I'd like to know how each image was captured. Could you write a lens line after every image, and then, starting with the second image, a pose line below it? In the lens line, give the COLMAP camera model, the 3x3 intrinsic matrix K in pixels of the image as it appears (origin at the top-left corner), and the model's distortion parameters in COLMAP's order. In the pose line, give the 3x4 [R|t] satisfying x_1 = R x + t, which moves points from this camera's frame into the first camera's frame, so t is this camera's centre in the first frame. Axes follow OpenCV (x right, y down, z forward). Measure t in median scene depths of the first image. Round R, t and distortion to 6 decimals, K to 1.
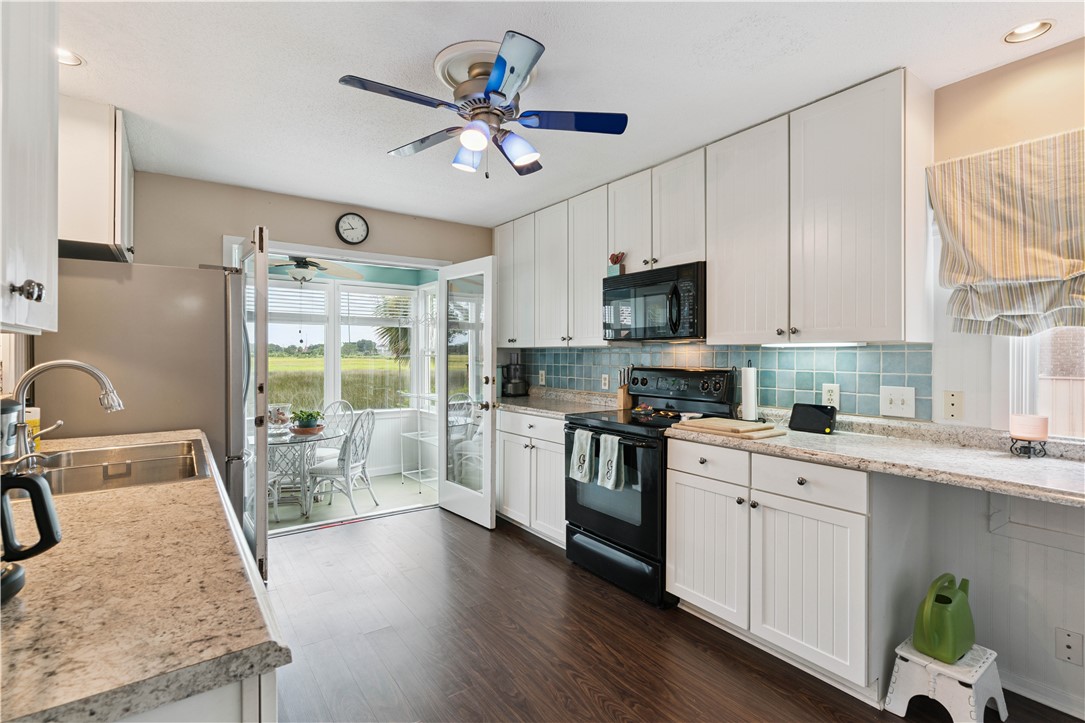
lens RADIAL K [[513.8, 0, 547.2], [0, 513.8, 357.8], [0, 0, 1]] dist [0.004570, 0.000982]
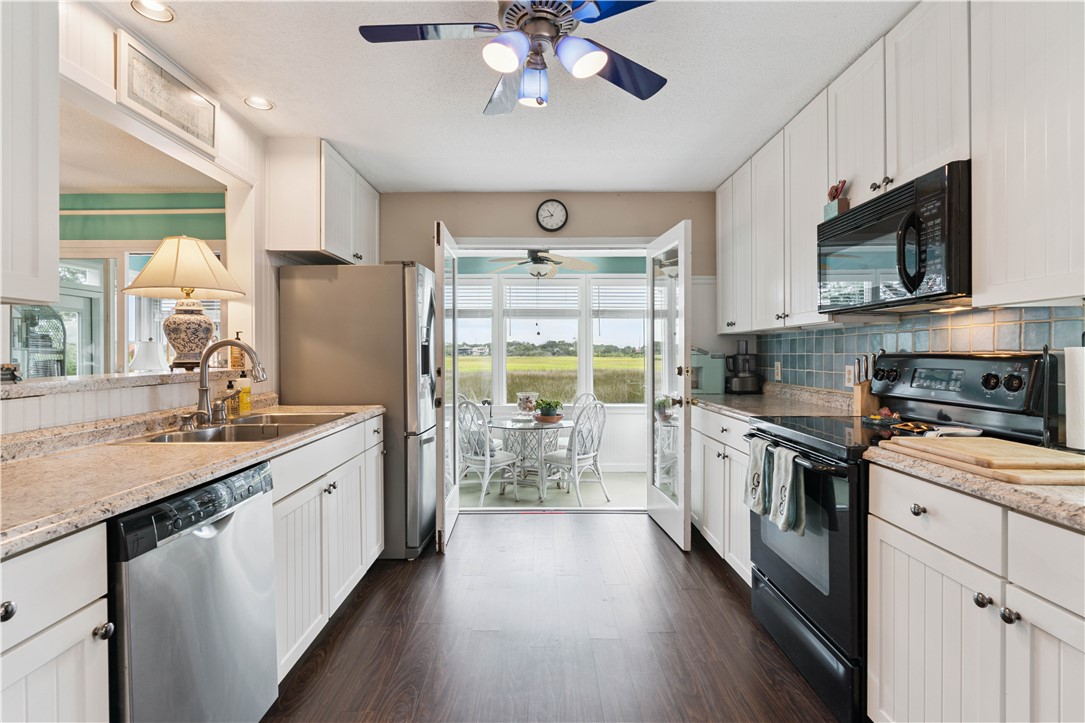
lens RADIAL K [[513.8, 0, 547.2], [0, 513.8, 357.8], [0, 0, 1]] dist [0.004570, 0.000982]
pose [[0.809701, 0.000086, -0.586843, 0.196878], [-0.000203, 1.000000, -0.000133, 0.022622], [0.586843, 0.000226, 0.809701, 0.200418]]
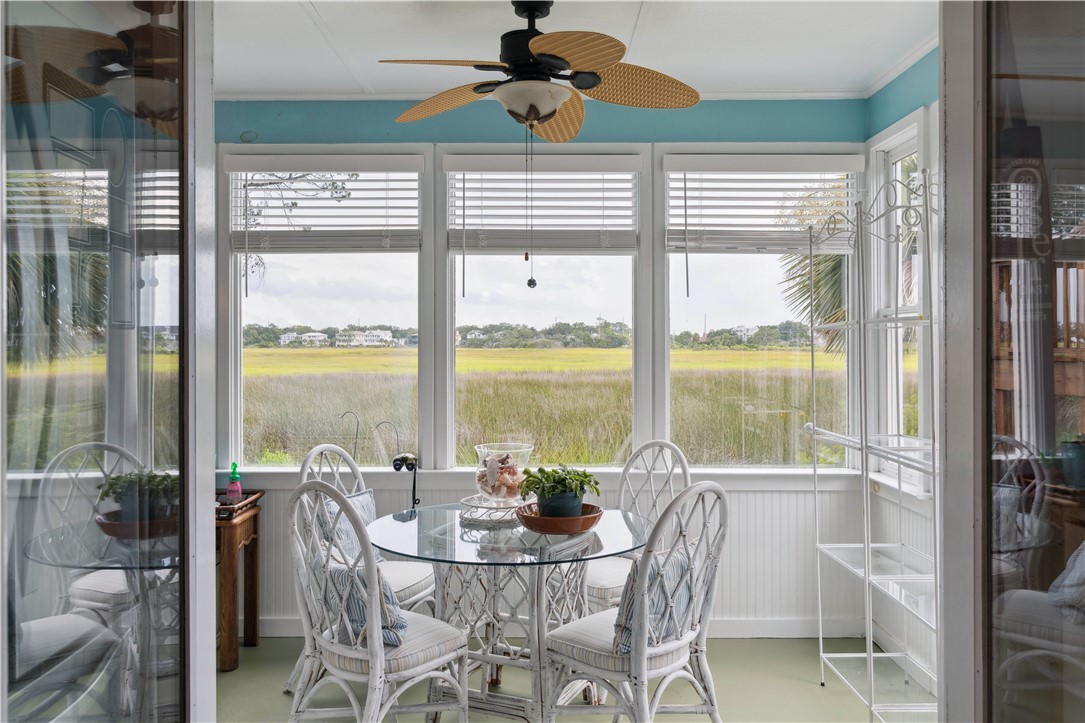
lens RADIAL K [[806.4, 0, 542.0], [0, 806.4, 344.5], [0, 0, 1]] dist [0.000281, 0.000049]
pose [[0.799887, -0.004239, -0.600136, -0.158031], [-0.000388, 0.999971, -0.007580, 0.020998], [0.600151, 0.006296, 0.799862, 0.688193]]
